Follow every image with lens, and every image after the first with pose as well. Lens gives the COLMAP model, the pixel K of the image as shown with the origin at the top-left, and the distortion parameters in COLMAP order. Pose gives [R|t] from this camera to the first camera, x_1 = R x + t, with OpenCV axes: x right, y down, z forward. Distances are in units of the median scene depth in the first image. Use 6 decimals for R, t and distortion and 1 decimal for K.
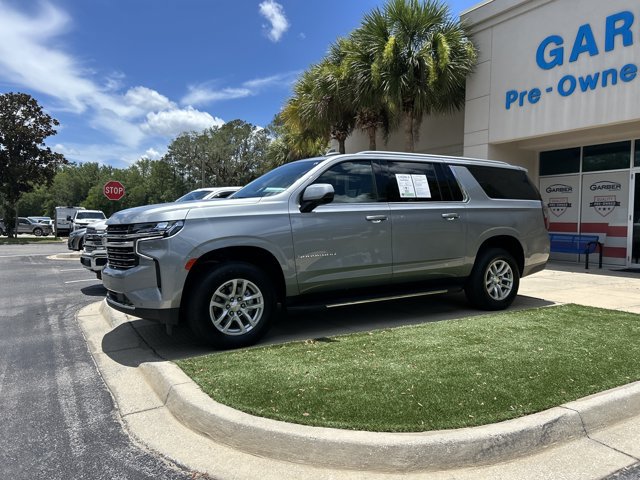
lens RADIAL K [[482.0, 0, 322.7], [0, 482.0, 236.8], [0, 0, 1]] dist [0.045794, -0.049096]
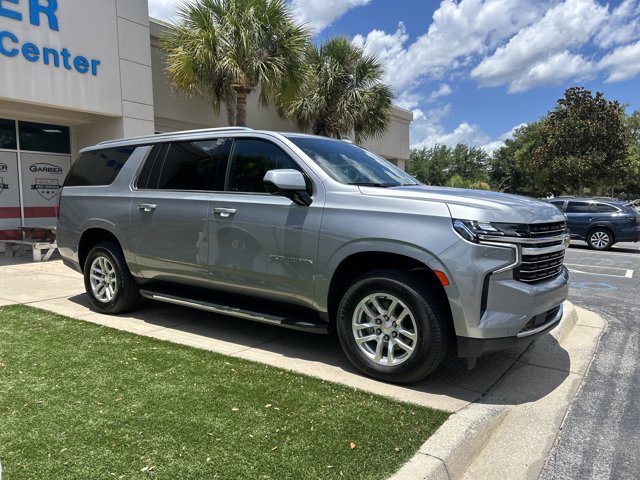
lens RADIAL K [[482.0, 0, 323.6], [0, 482.0, 240.8], [0, 0, 1]] dist [0.045794, -0.049096]
pose [[-0.411294, -0.075445, 0.908375, -0.753484], [0.026327, 0.995170, 0.094574, -0.054482], [-0.911122, 0.062813, -0.407321, 1.267012]]
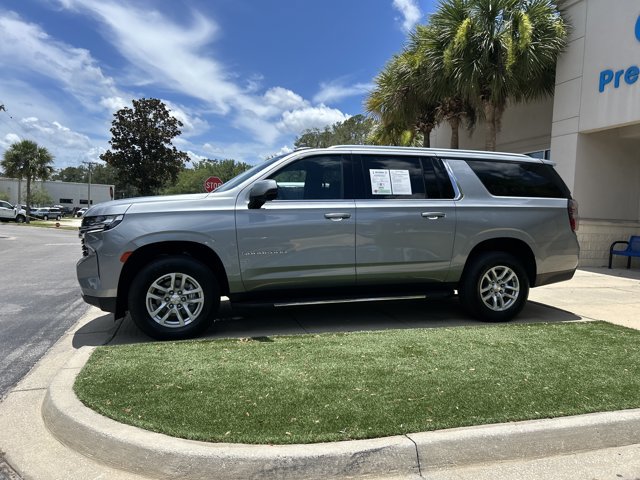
lens RADIAL K [[482.0, 0, 322.1], [0, 482.0, 240.6], [0, 0, 1]] dist [0.045794, -0.049096]
pose [[0.966504, 0.030564, -0.254825, 0.273054], [-0.025833, 0.999427, 0.021893, -0.008529], [0.255348, -0.014577, 0.966739, 0.059873]]
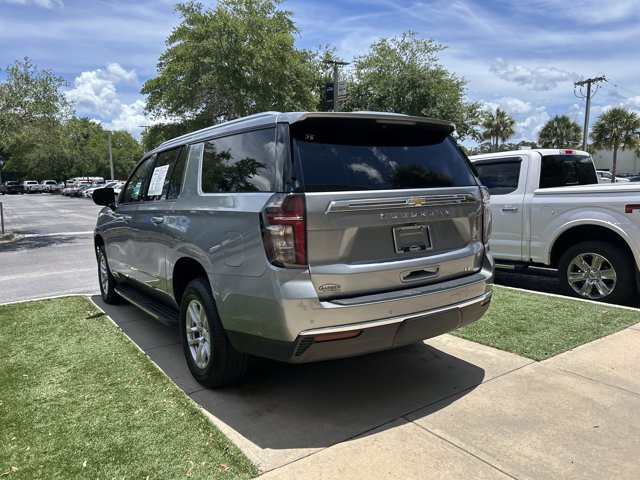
lens RADIAL K [[482.0, 0, 322.0], [0, 482.0, 242.8], [0, 0, 1]] dist [0.045794, -0.049096]
pose [[0.073697, 0.113287, -0.990825, 0.943665], [0.000086, 0.993526, 0.113602, -0.086721], [0.997281, -0.008458, 0.073211, 1.109250]]
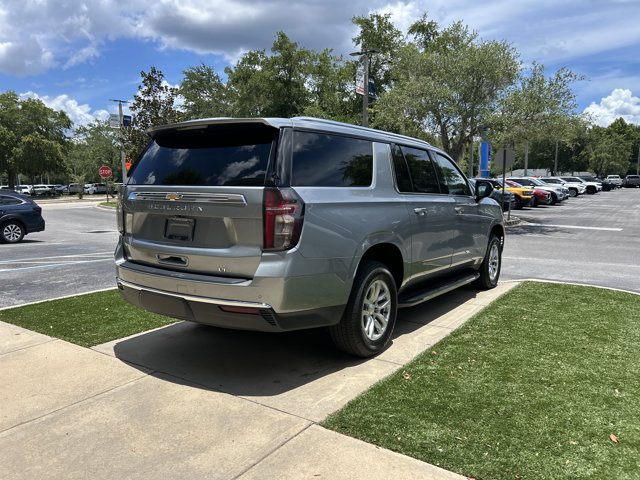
lens RADIAL K [[482.0, 0, 327.2], [0, 482.0, 247.4], [0, 0, 1]] dist [0.045794, -0.049096]
pose [[-0.905174, 0.047517, -0.422378, 0.582497], [-0.017538, 0.988710, 0.148814, -0.099678], [0.424680, 0.142111, -0.894120, 1.754491]]
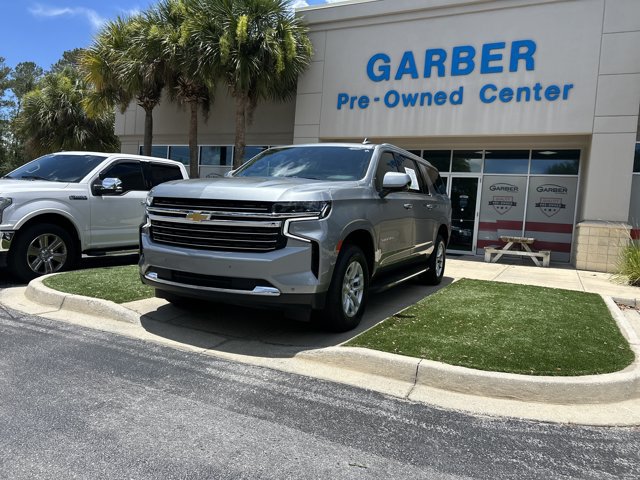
lens RADIAL K [[482.0, 0, 322.3], [0, 482.0, 239.5], [0, 0, 1]] dist [0.045794, -0.049096]
pose [[0.836737, 0.012906, 0.547452, -0.558195], [-0.037587, 0.998718, 0.033906, 0.006657], [-0.546313, -0.048947, 0.836150, 0.138087]]
